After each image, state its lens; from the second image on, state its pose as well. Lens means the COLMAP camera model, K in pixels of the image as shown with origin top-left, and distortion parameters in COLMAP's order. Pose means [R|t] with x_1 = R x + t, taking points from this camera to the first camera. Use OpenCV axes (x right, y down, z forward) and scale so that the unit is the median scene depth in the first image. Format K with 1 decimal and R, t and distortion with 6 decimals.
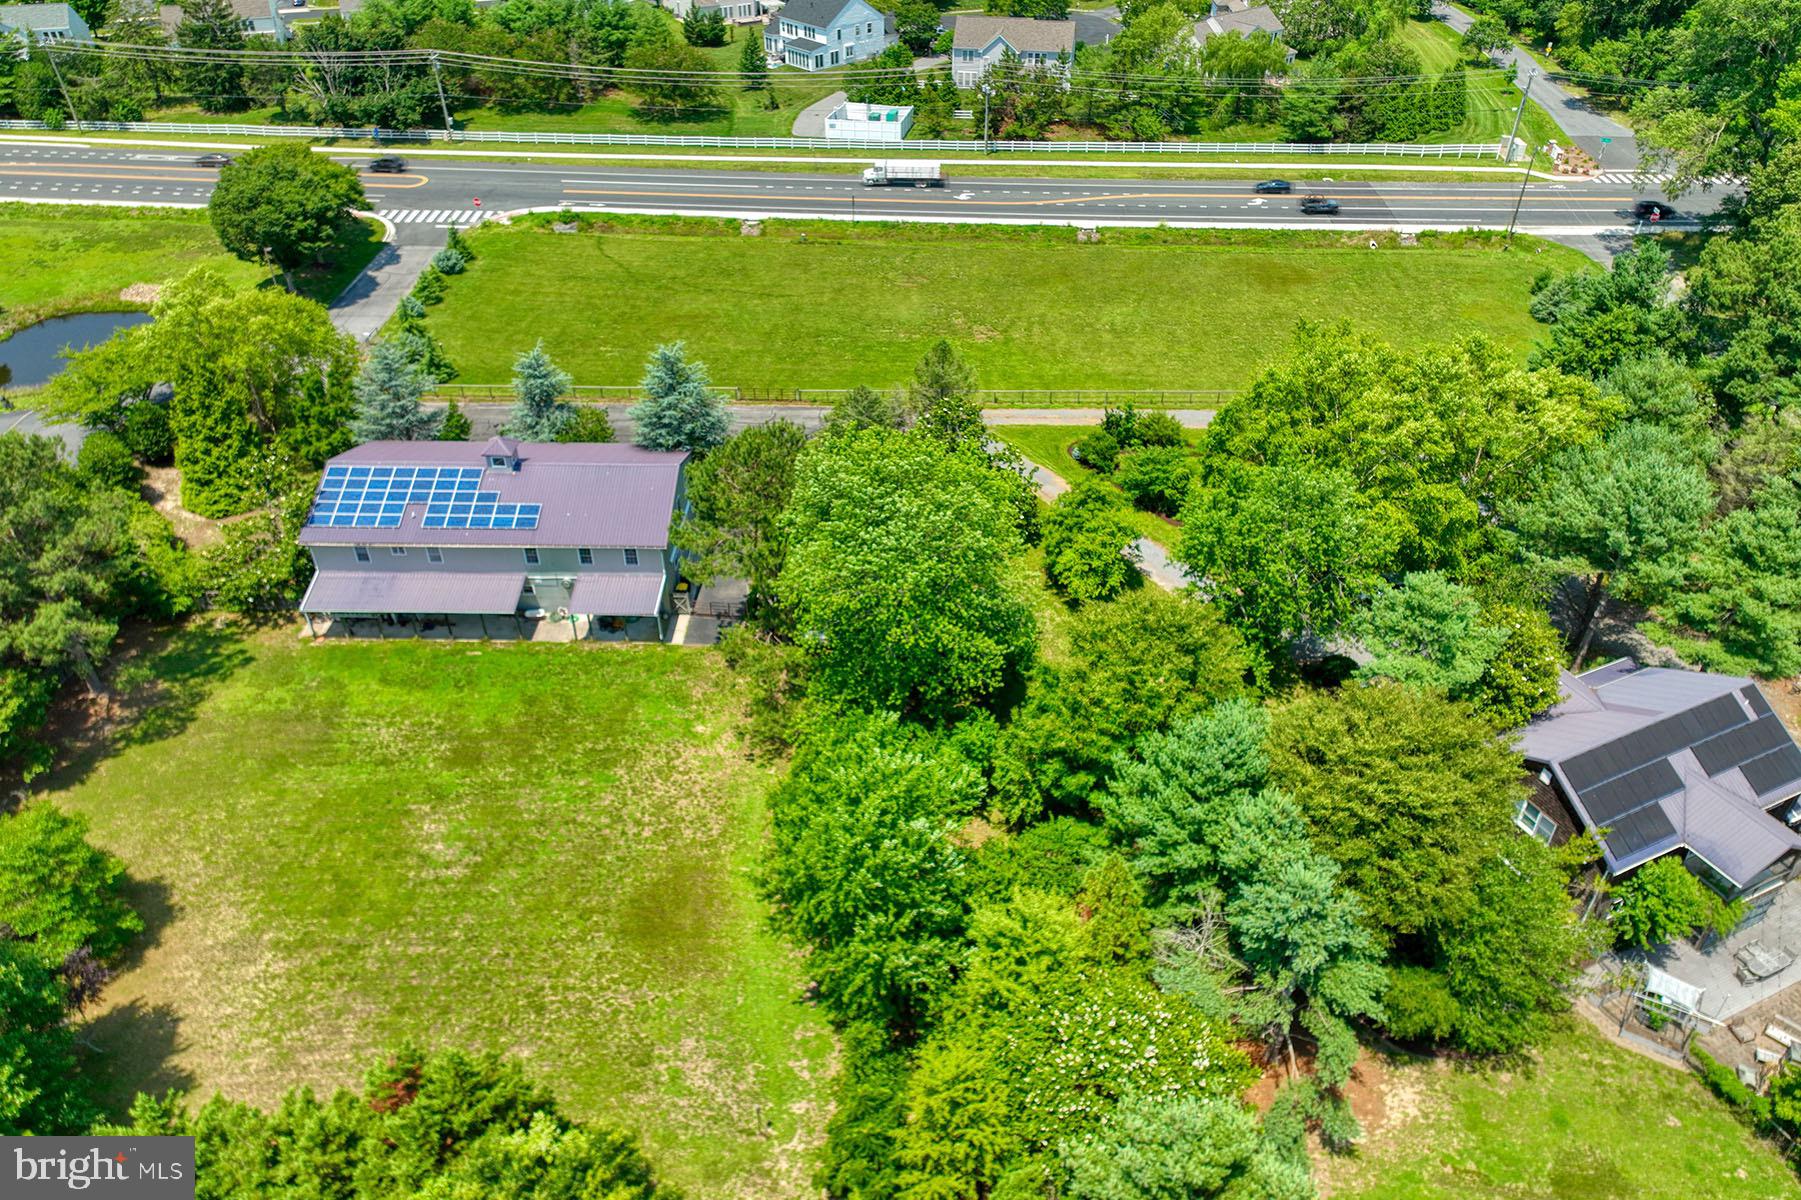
lens RADIAL K [[1272.0, 0, 903.9], [0, 1272.0, 599.5], [0, 0, 1]] dist [-0.003937, 0.018150]
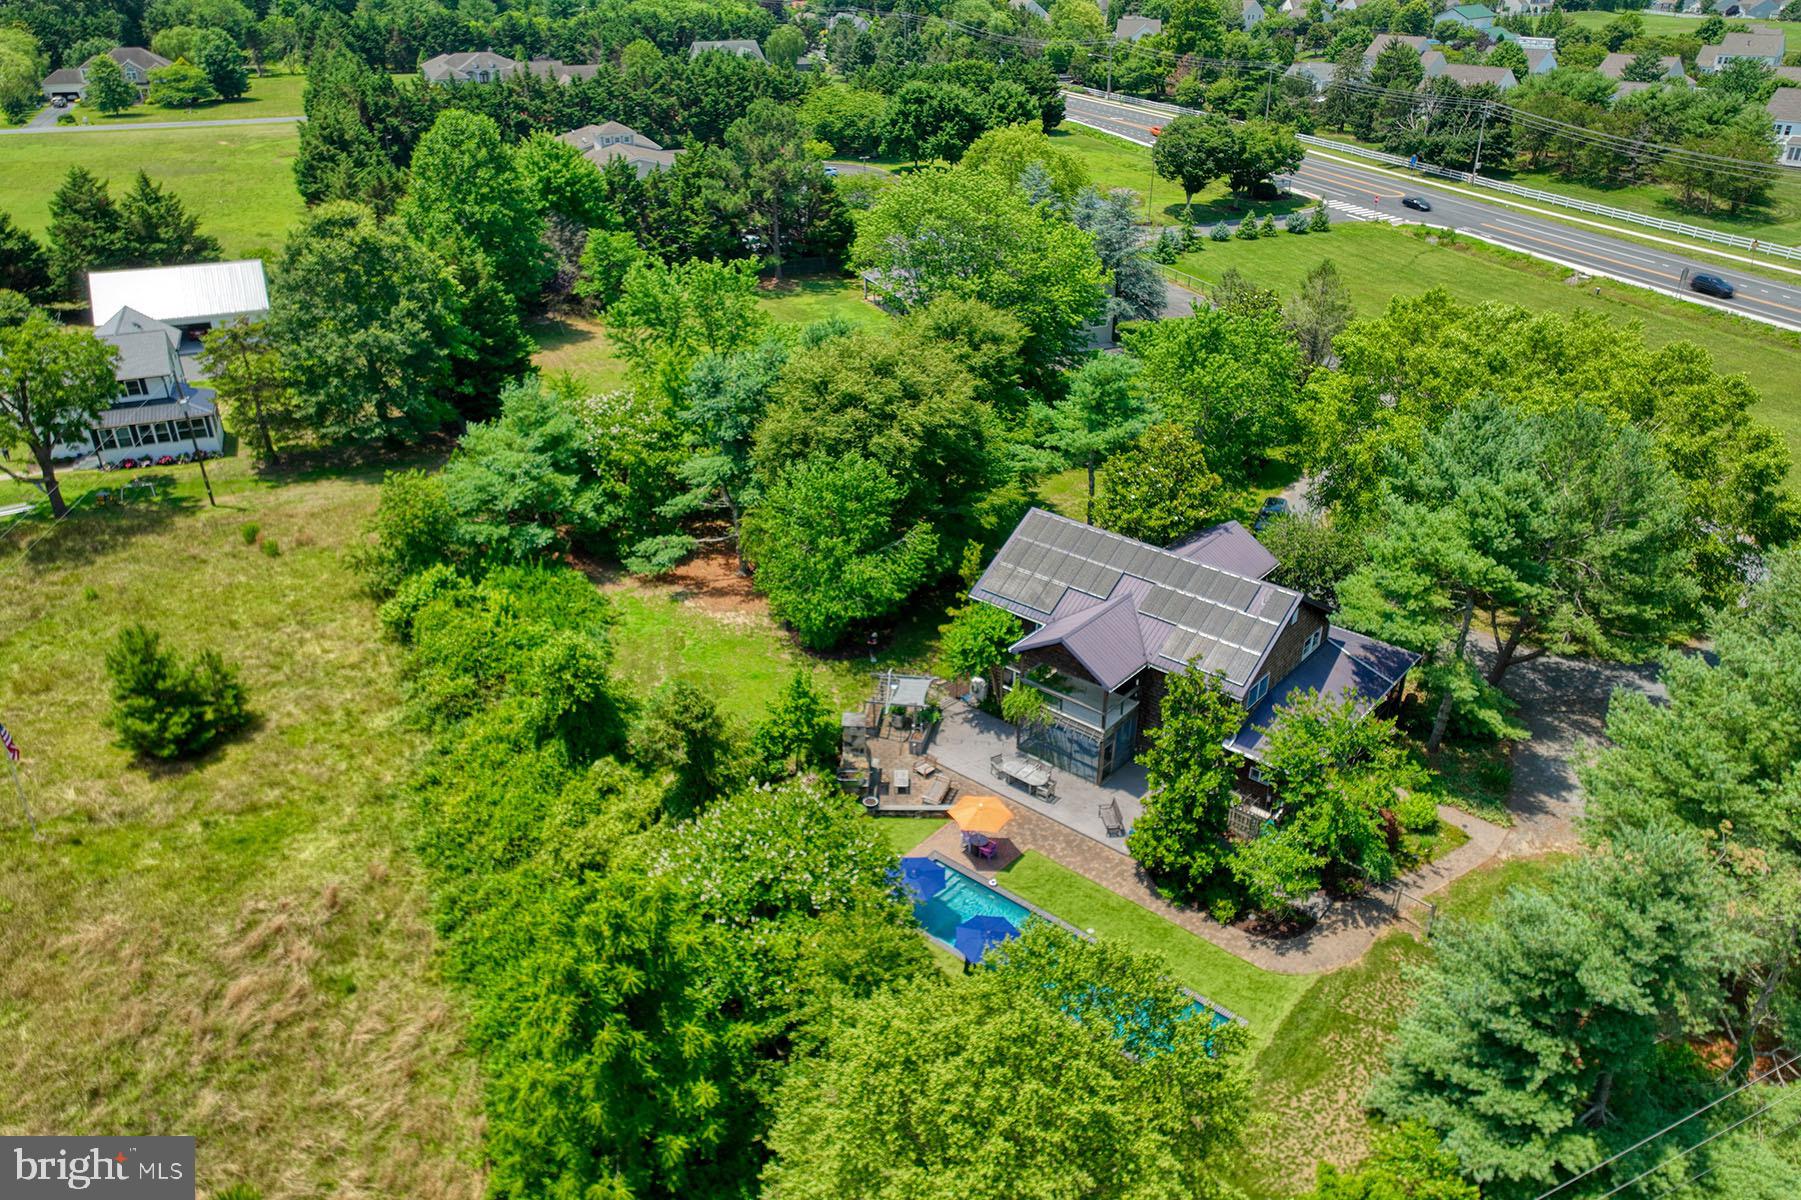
lens RADIAL K [[1272.0, 0, 903.9], [0, 1272.0, 599.5], [0, 0, 1]] dist [-0.003937, 0.018150]
pose [[0.416368, 0.429691, -0.801251, 0.488024], [-0.541376, 0.825183, 0.161201, 0.028653], [0.730445, 0.366659, 0.576204, 0.133498]]
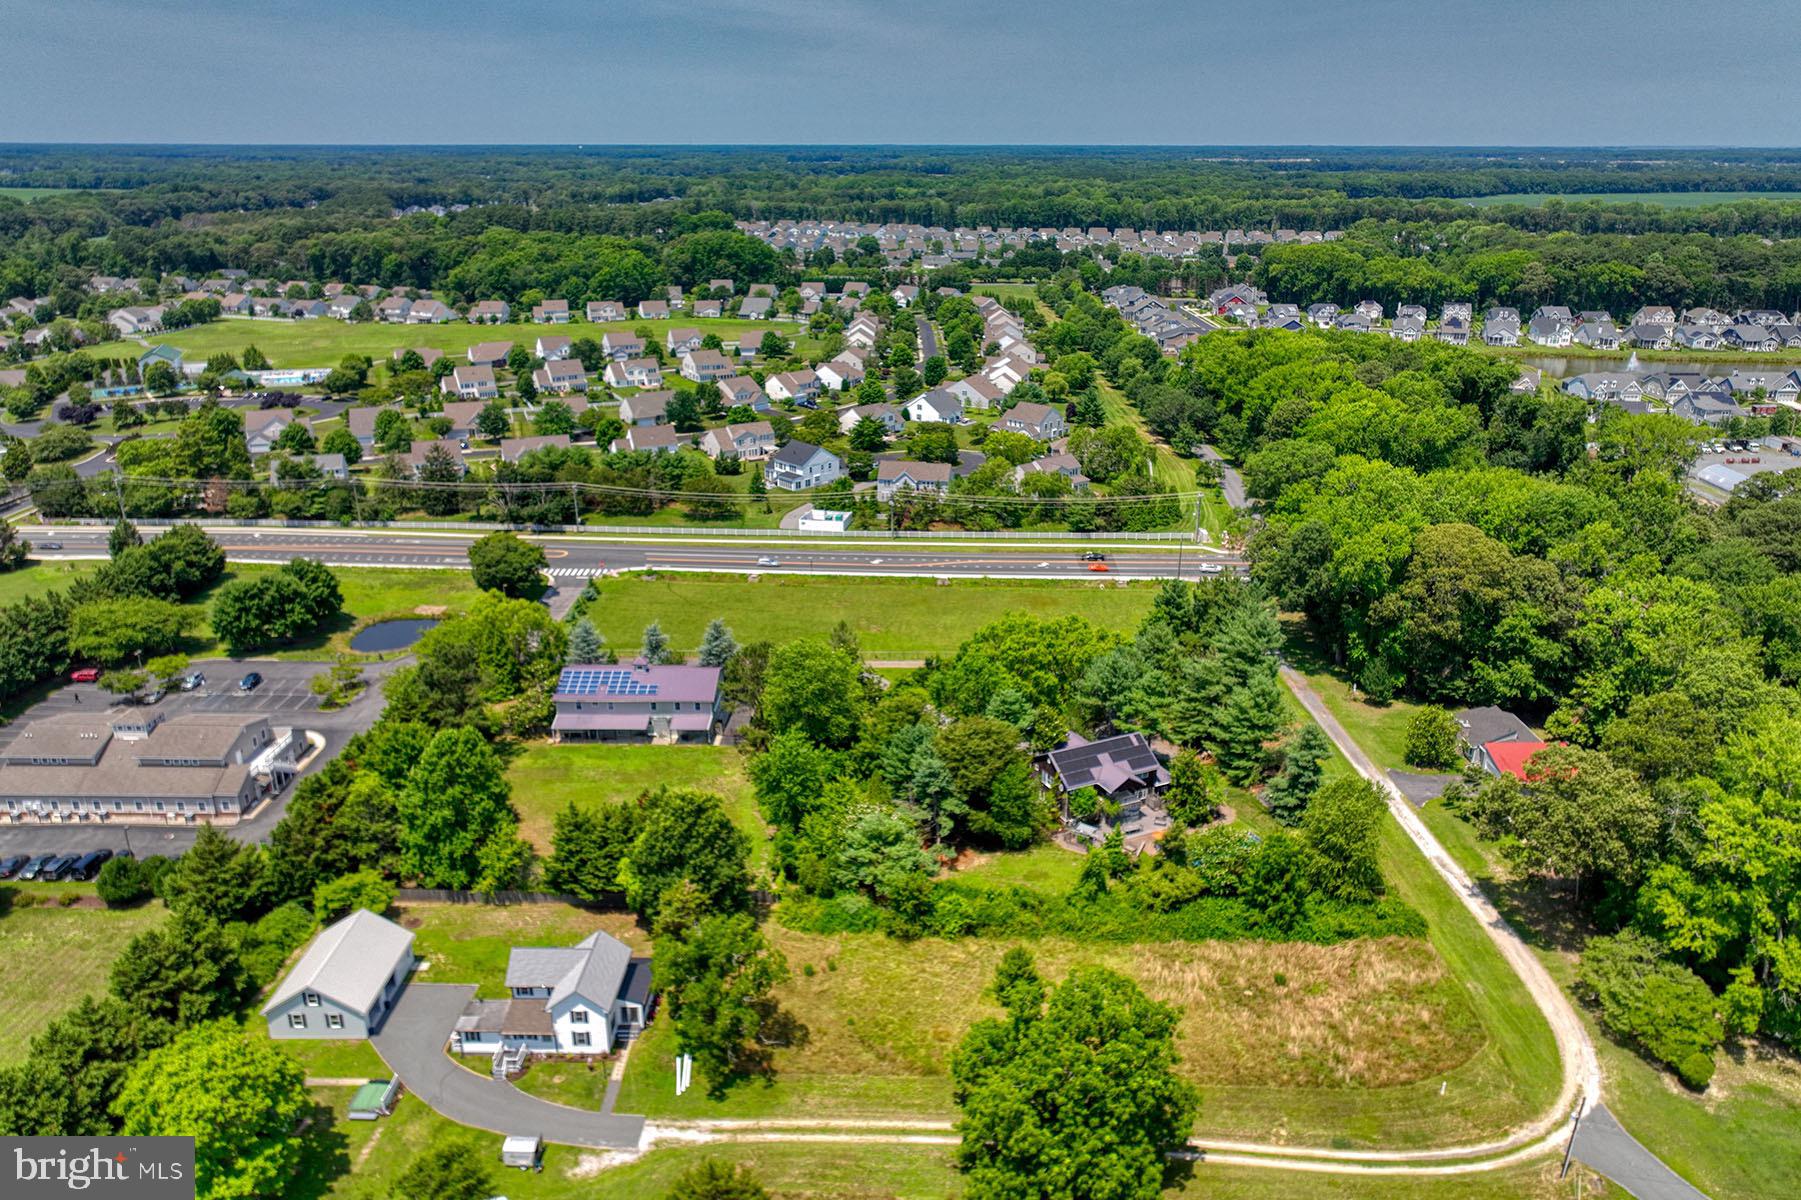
lens RADIAL K [[1272.0, 0, 903.9], [0, 1272.0, 599.5], [0, 0, 1]] dist [-0.003937, 0.018150]
pose [[0.999984, -0.000568, 0.005665, 0.069816], [0.002159, 0.958528, -0.284991, 0.213407], [-0.005269, 0.284998, 0.958514, -0.610078]]
